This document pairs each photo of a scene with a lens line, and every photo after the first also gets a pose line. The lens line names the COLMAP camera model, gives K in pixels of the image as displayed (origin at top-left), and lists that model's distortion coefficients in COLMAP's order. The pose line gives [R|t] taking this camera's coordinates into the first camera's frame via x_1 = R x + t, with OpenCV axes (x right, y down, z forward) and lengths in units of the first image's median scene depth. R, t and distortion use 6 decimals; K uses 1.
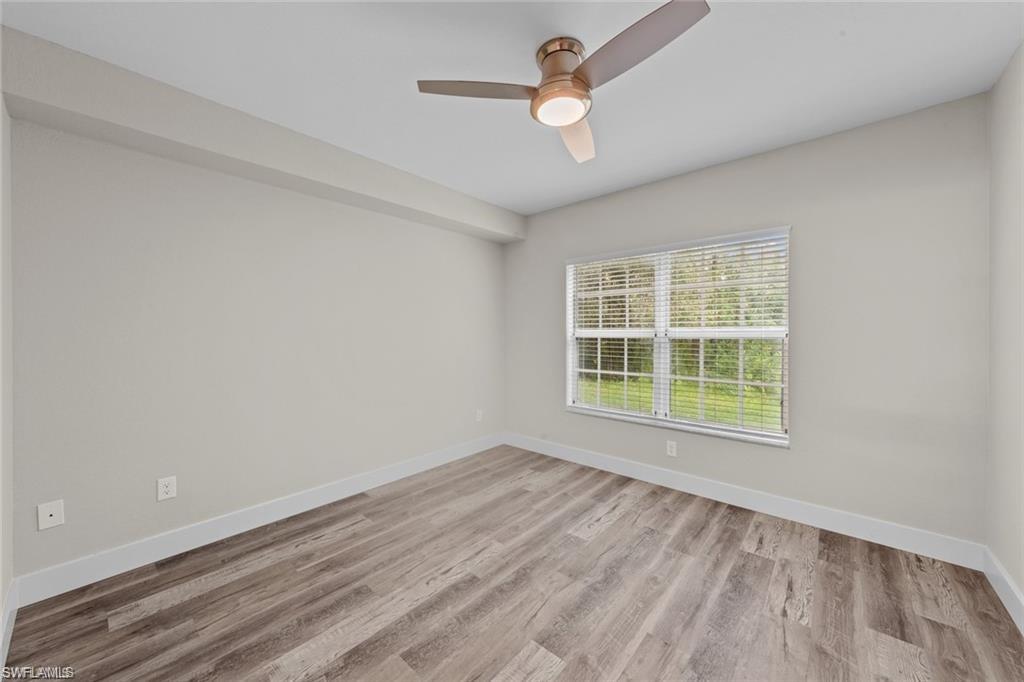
lens RADIAL K [[370.2, 0, 512.4], [0, 370.2, 335.7], [0, 0, 1]] dist [0.003268, -0.000050]
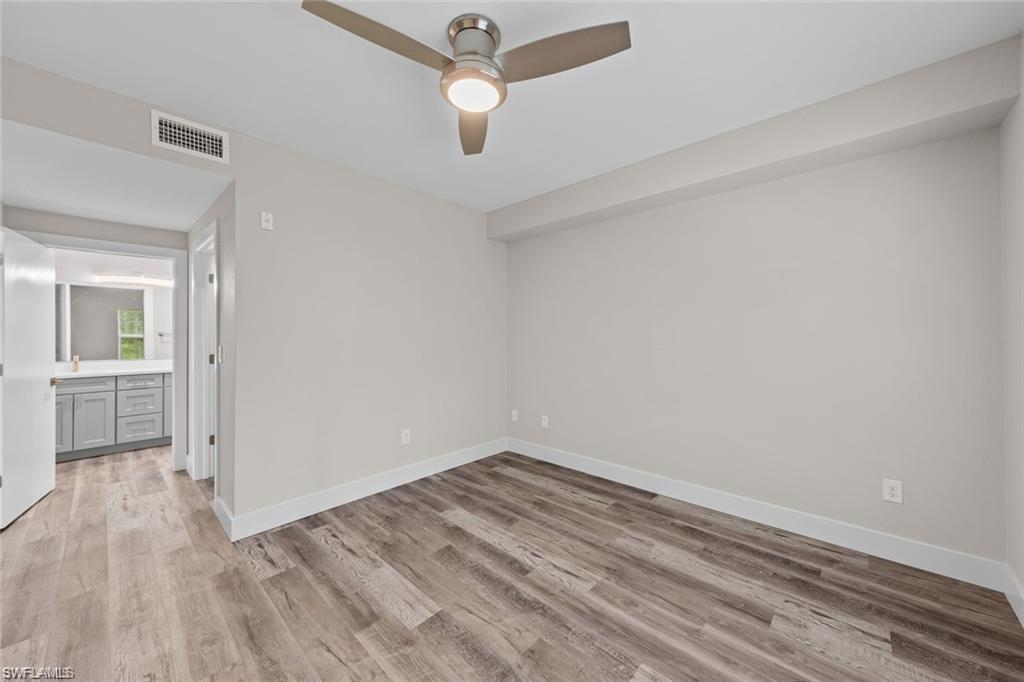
lens RADIAL K [[374.3, 0, 516.4], [0, 374.3, 330.1], [0, 0, 1]] dist [0.004003, 0.000000]
pose [[-0.021811, -0.009154, -0.999720, 0.794722], [-0.004534, 0.999949, -0.009058, -0.008757], [0.999752, 0.004335, -0.021852, 0.830765]]
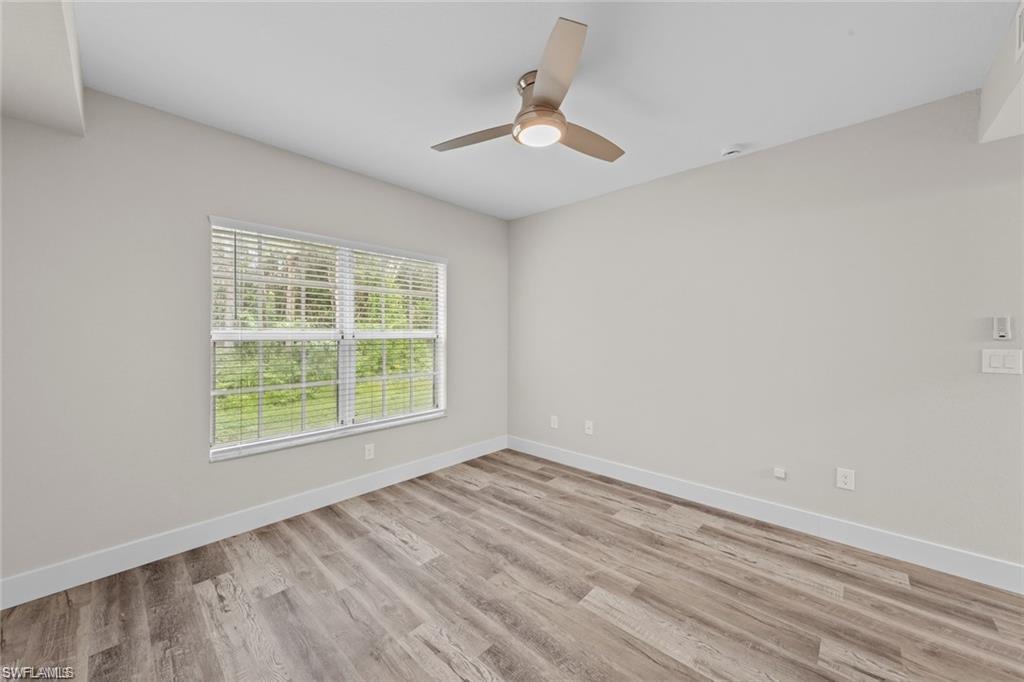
lens RADIAL K [[378.5, 0, 509.7], [0, 378.5, 331.6], [0, 0, 1]] dist [0.001934, 0.000032]
pose [[0.040052, 0.002899, 0.999193, -0.751074], [0.010815, 0.999936, -0.003334, -0.010857], [-0.999139, 0.010940, 0.040018, 0.770845]]
